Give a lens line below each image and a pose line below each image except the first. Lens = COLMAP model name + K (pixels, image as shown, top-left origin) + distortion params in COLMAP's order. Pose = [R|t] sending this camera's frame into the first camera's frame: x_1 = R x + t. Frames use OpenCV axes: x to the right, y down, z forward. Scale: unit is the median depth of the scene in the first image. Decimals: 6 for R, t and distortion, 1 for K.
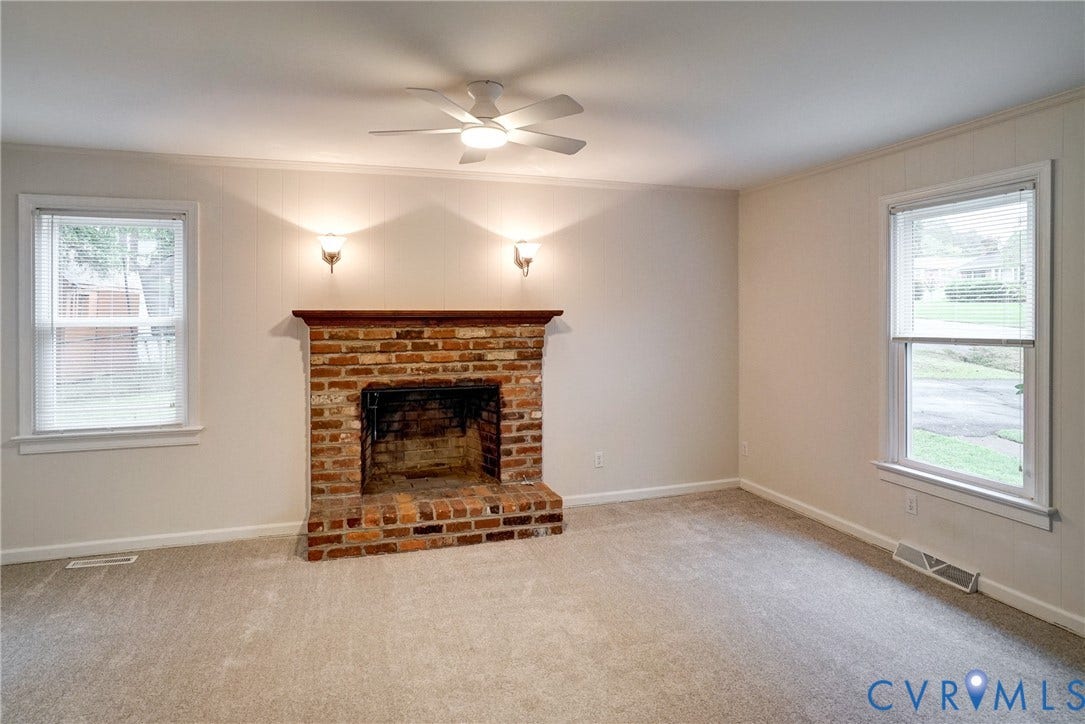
lens RADIAL K [[621.5, 0, 533.0], [0, 621.5, 317.0], [0, 0, 1]] dist [-0.035407, 0.022905]
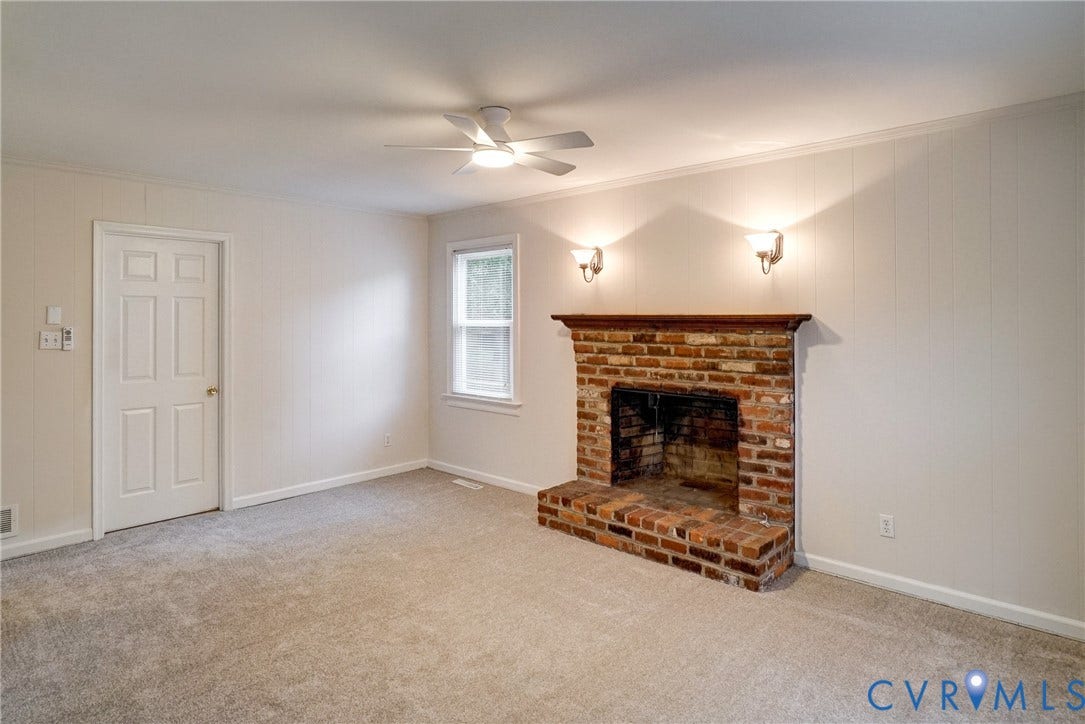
lens RADIAL K [[621.5, 0, 519.4], [0, 621.5, 312.3], [0, 0, 1]] dist [-0.035407, 0.022905]
pose [[0.479313, -0.006018, -0.877623, 0.599215], [-0.007003, 0.999918, -0.010681, -0.002214], [0.877616, 0.011266, 0.479232, 0.339939]]
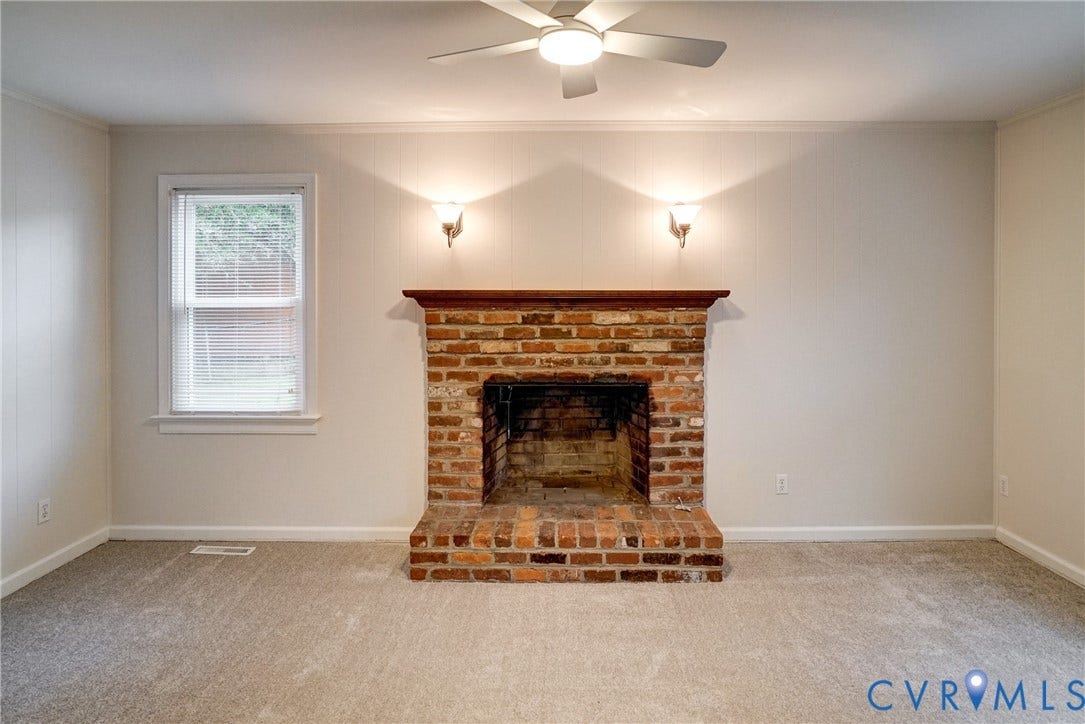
lens RADIAL K [[621.5, 0, 554.6], [0, 621.5, 298.9], [0, 0, 1]] dist [-0.035407, 0.022905]
pose [[0.952081, 0.003154, -0.305831, 0.081461], [-0.003191, 0.999995, 0.000379, 0.000591], [0.305830, 0.000616, 0.952086, 0.209193]]
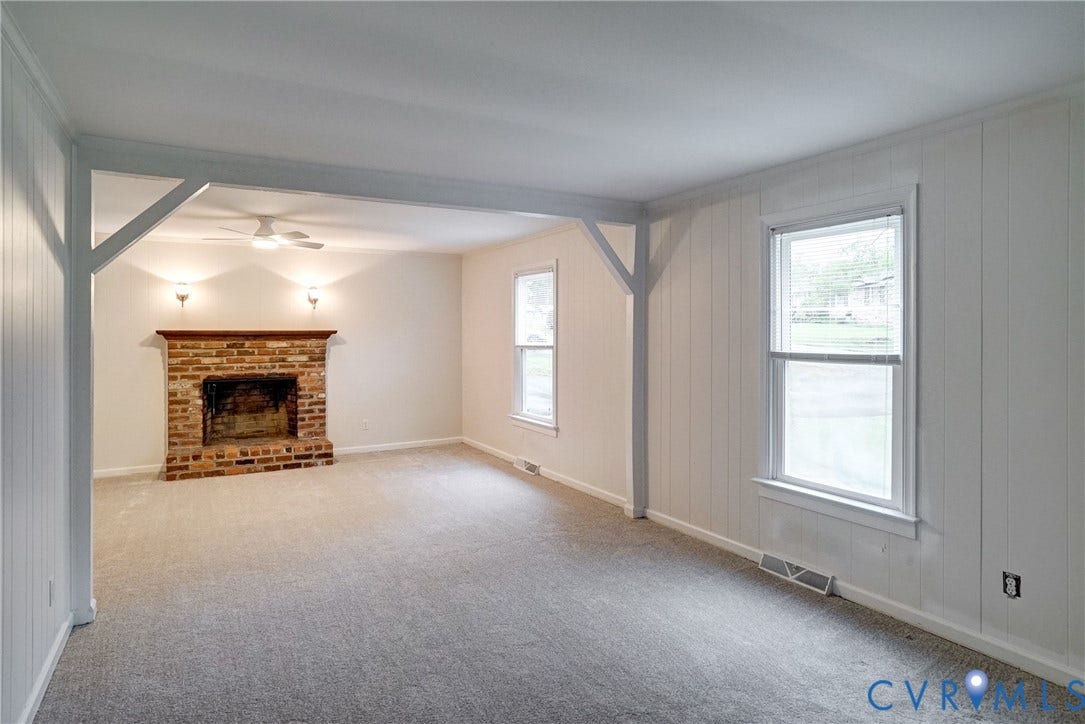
lens RADIAL K [[619.7, 0, 521.0], [0, 619.7, 336.1], [0, 0, 1]] dist [0.005072, 0.004007]
pose [[0.983691, -0.000884, 0.179862, 0.244041], [0.000692, 0.999999, 0.001127, 0.002622], [-0.179863, -0.000984, 0.983691, -0.727874]]
